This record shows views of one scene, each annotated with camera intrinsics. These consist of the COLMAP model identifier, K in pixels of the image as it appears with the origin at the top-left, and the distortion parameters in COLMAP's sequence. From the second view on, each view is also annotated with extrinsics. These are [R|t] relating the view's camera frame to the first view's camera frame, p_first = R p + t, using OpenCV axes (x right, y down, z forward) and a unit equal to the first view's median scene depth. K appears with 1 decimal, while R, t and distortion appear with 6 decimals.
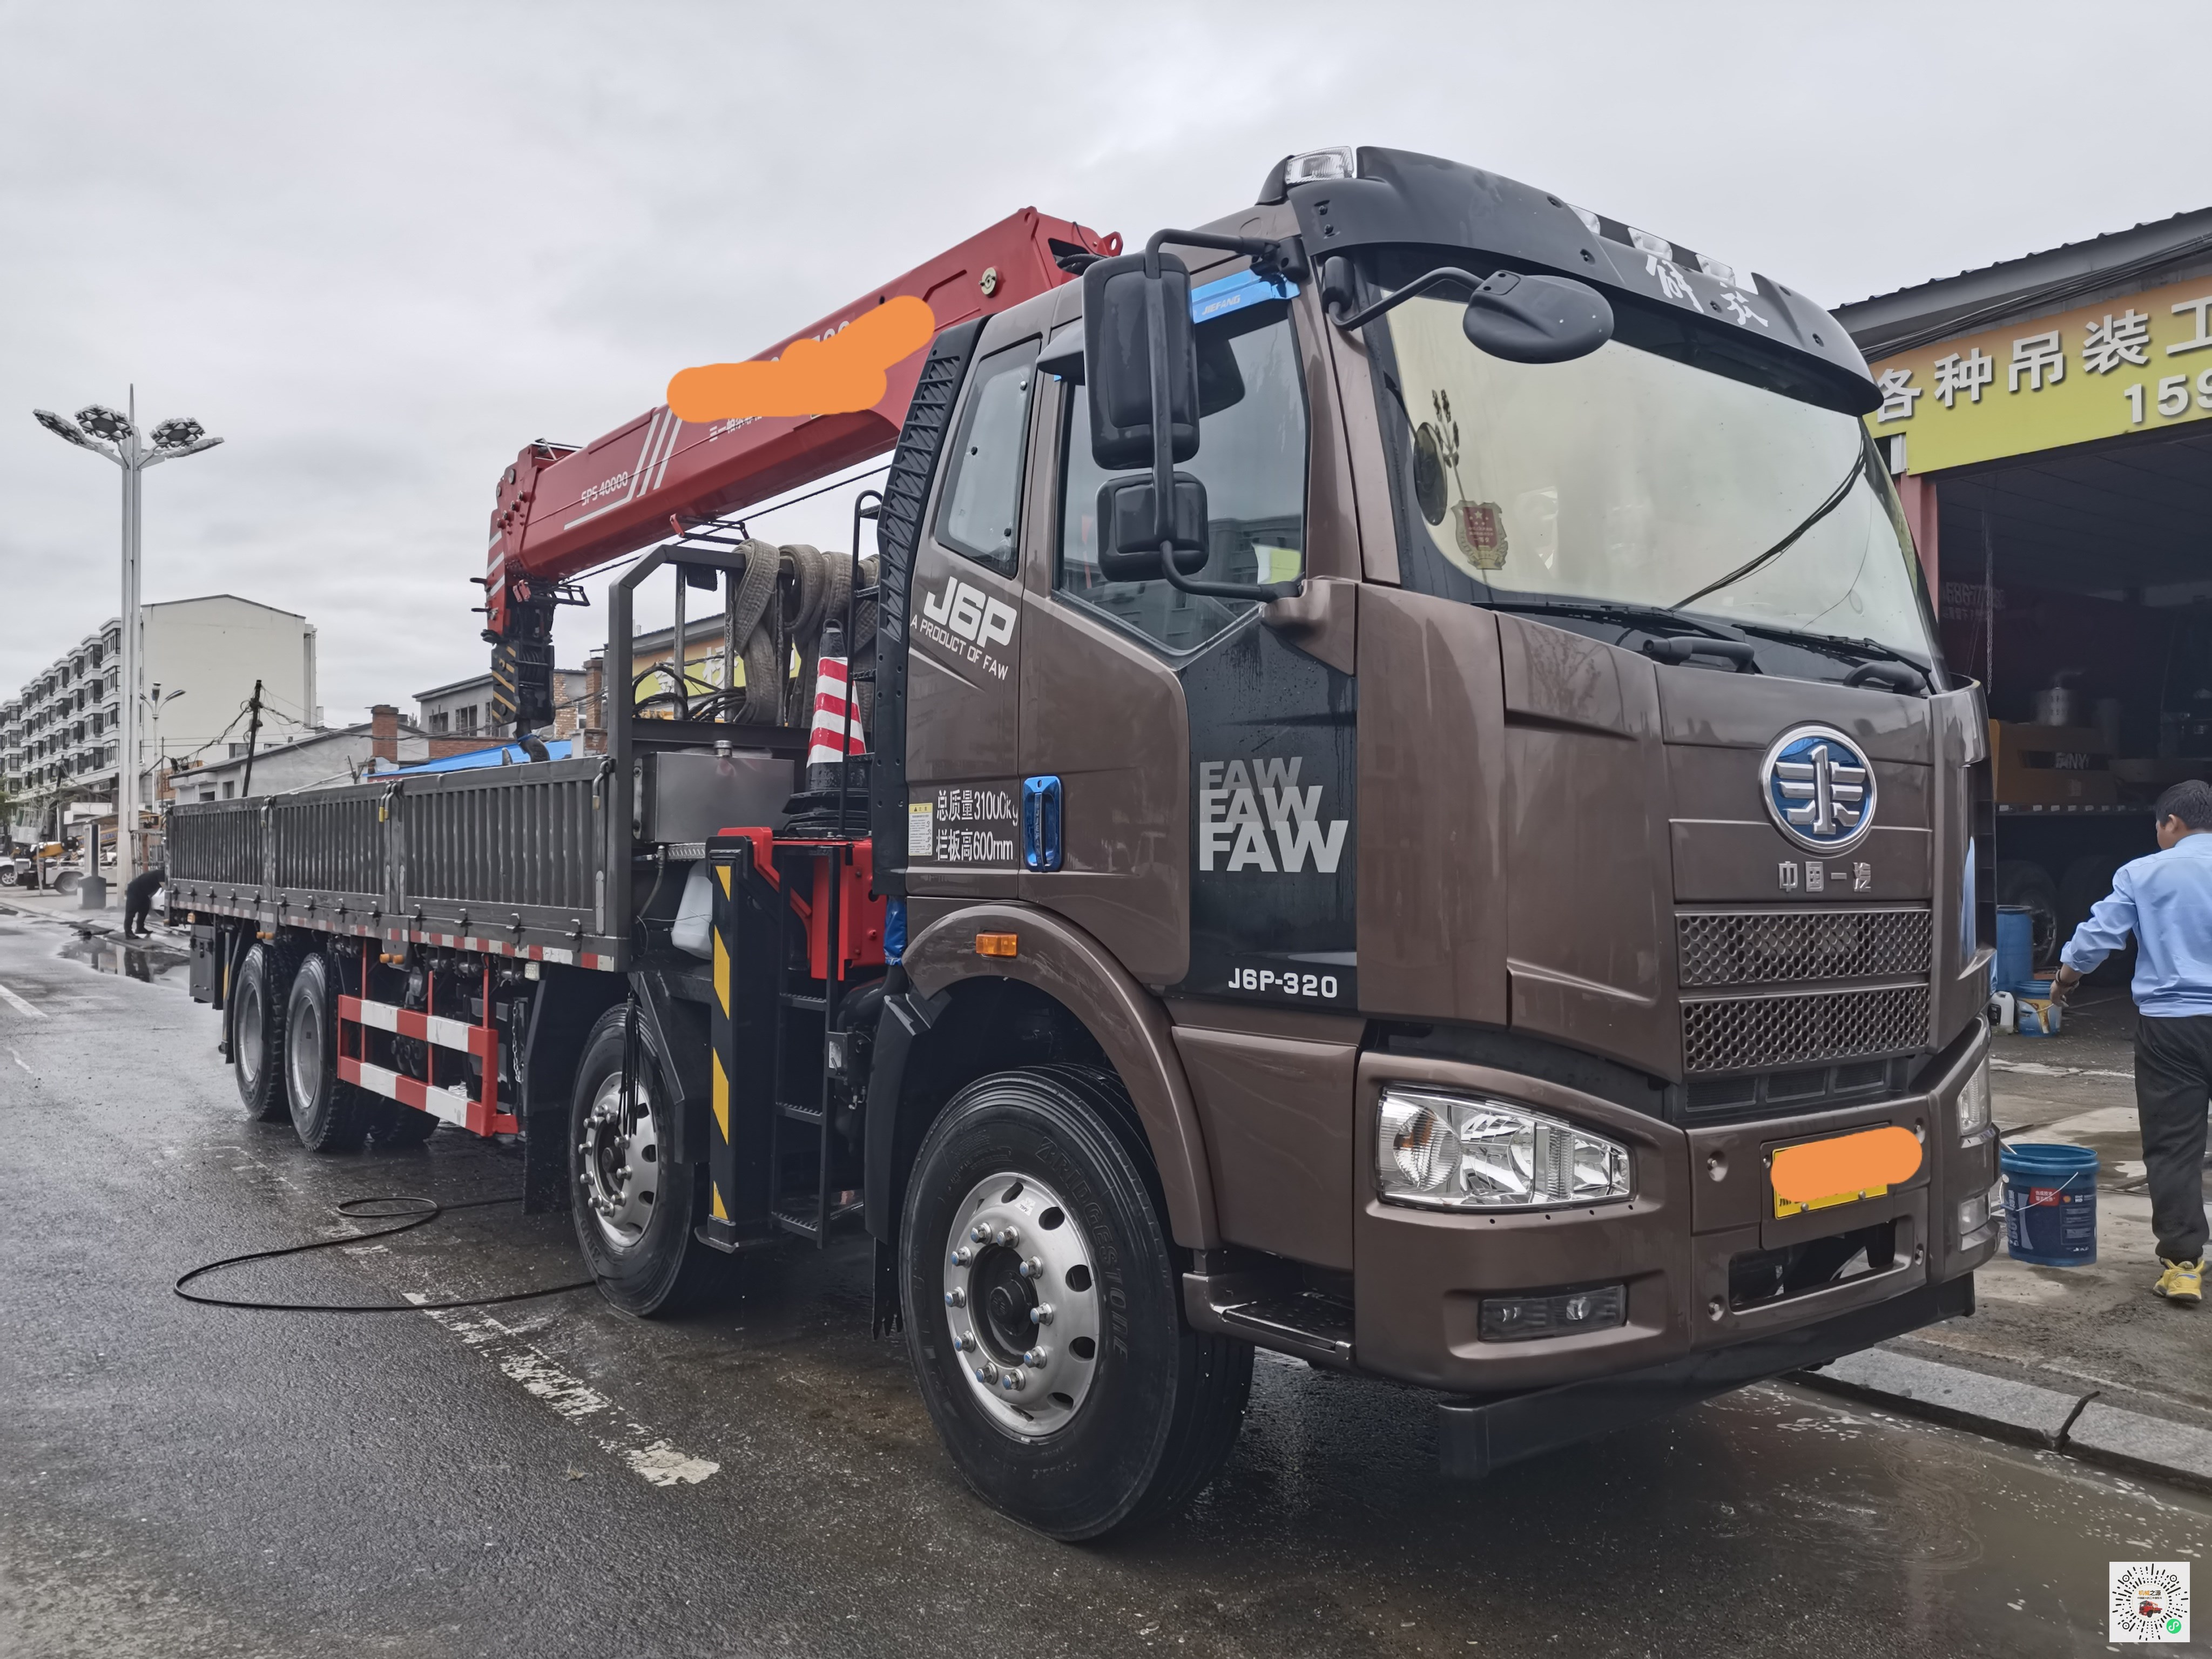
lens RADIAL K [[1677.4, 0, 1109.6], [0, 1677.4, 826.2], [0, 0, 1]] dist [0.072508, -0.072850]
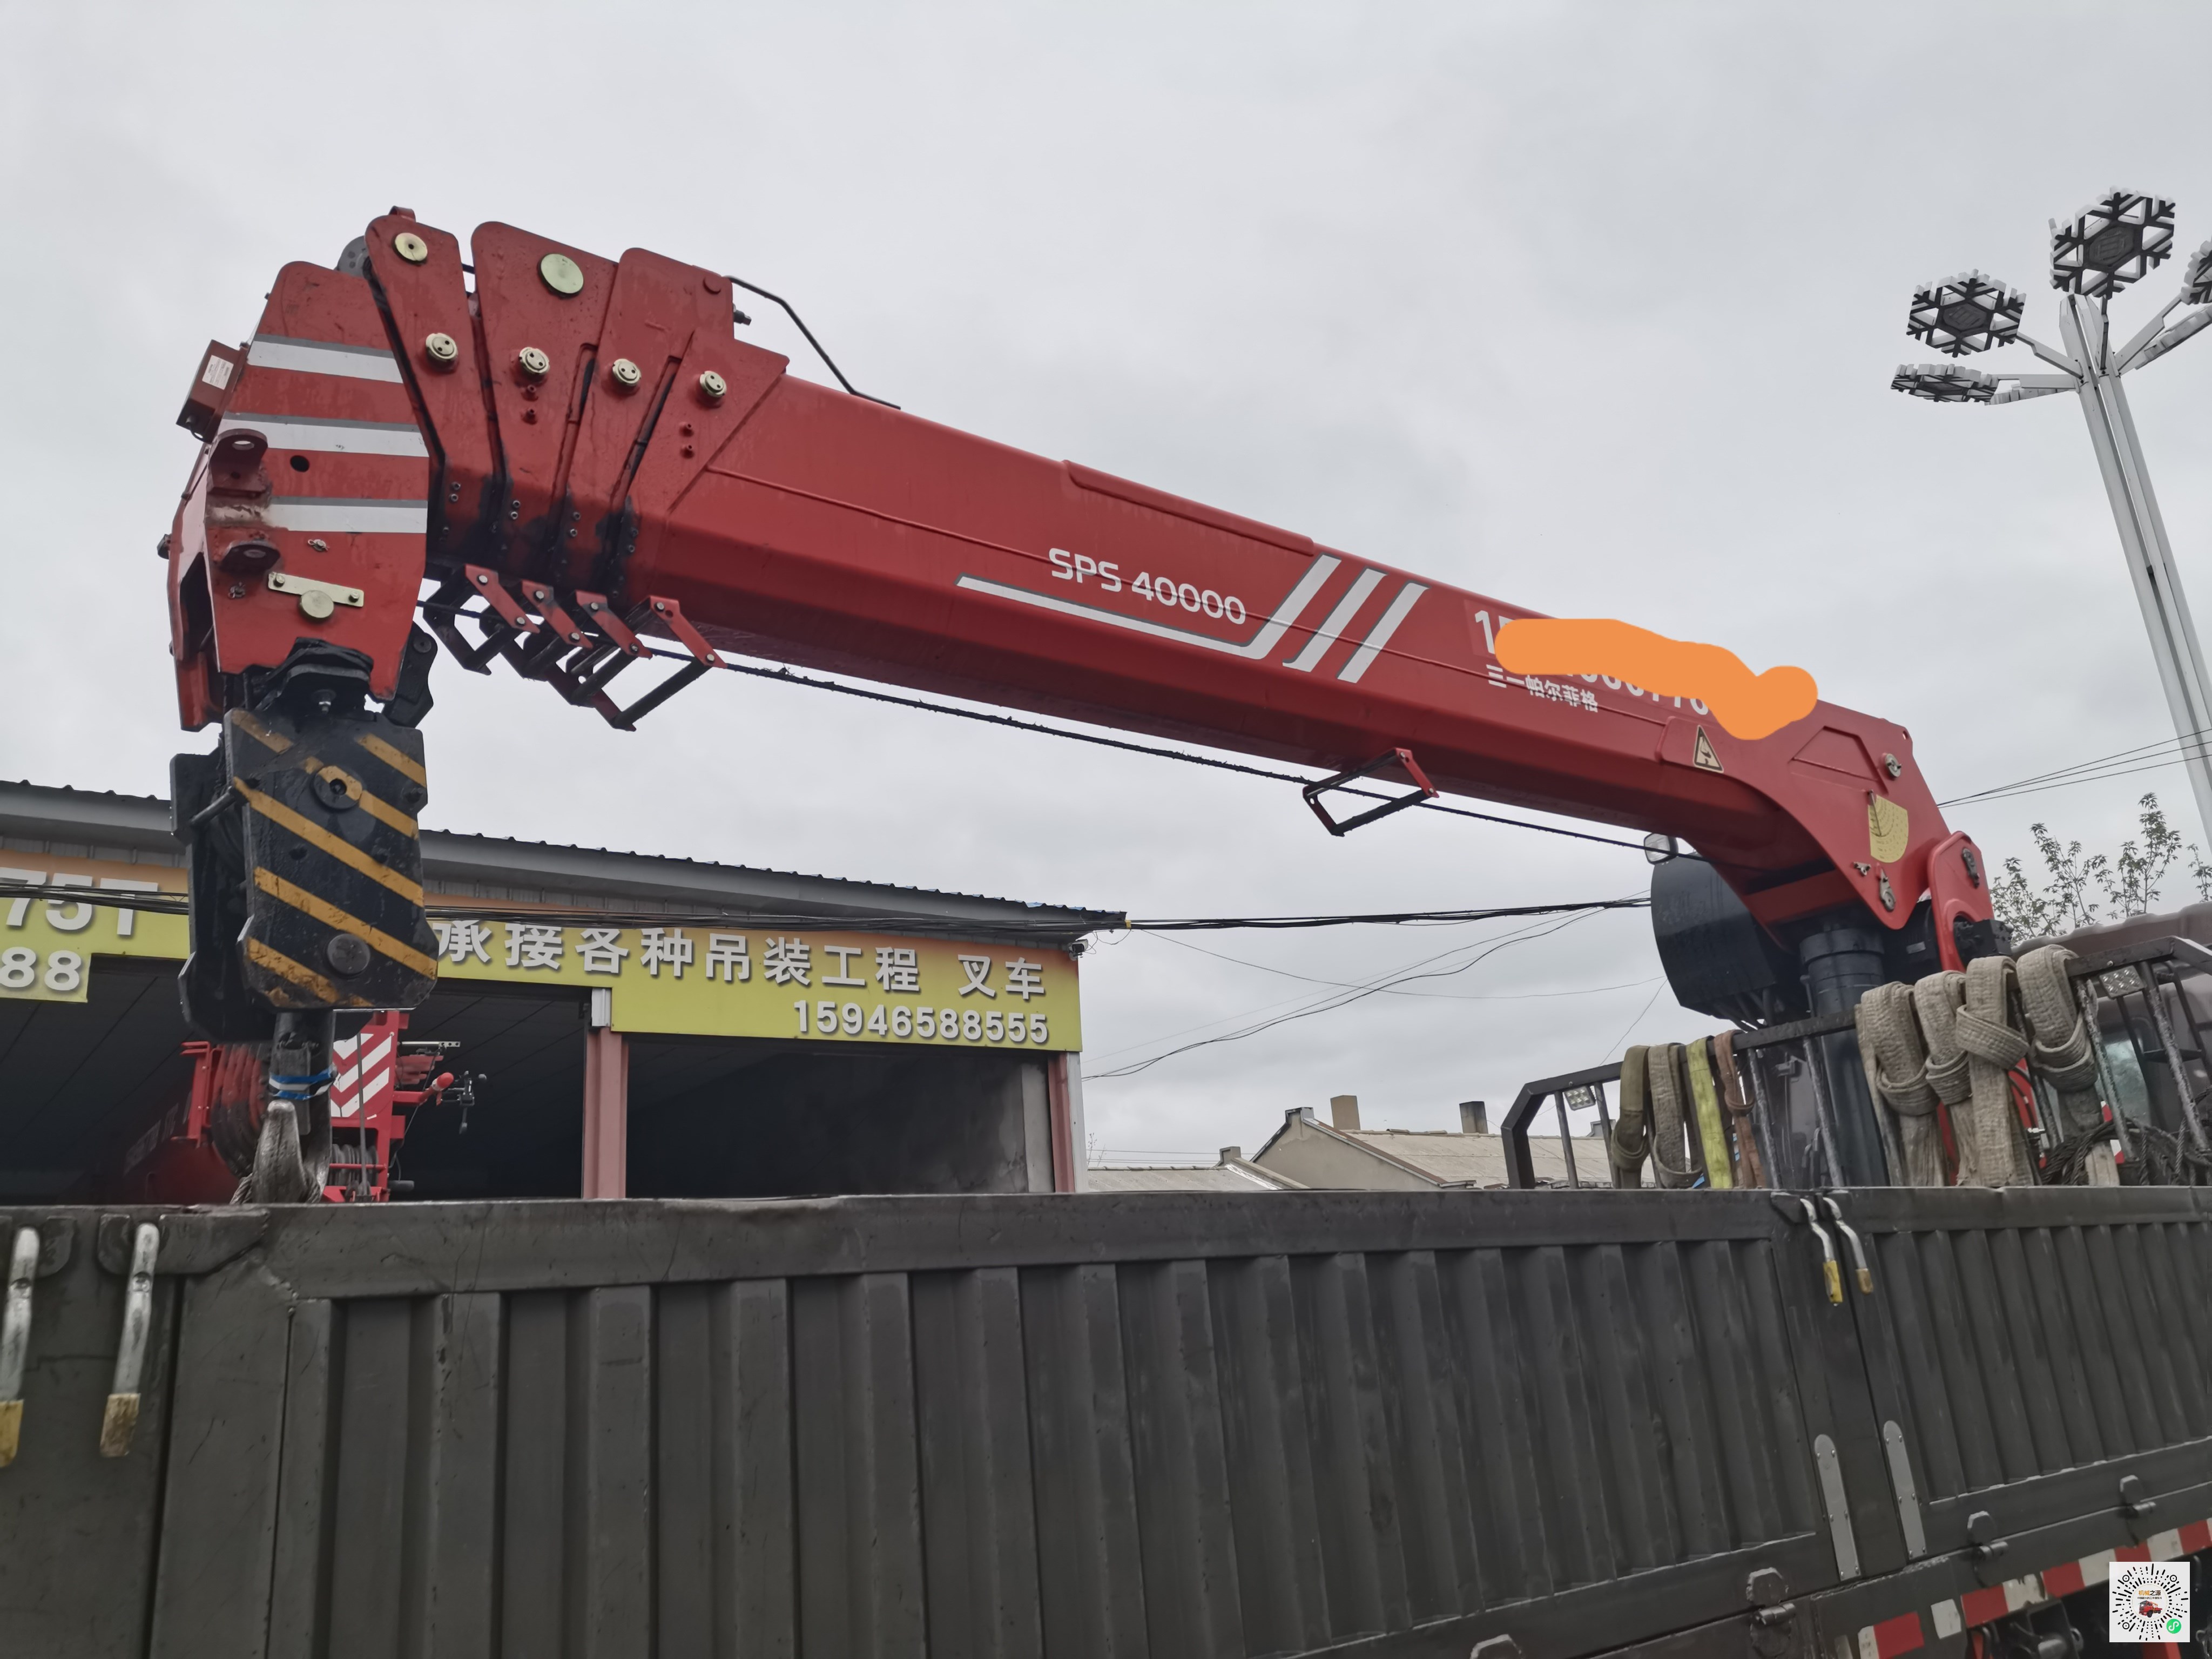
lens RADIAL K [[1677.4, 0, 1109.6], [0, 1677.4, 826.2], [0, 0, 1]] dist [0.072508, -0.072850]
pose [[-0.014133, 0.306789, 0.951673, -0.518768], [0.067309, 0.949901, -0.305219, 0.000697], [-0.997632, 0.059743, -0.034075, 0.749373]]
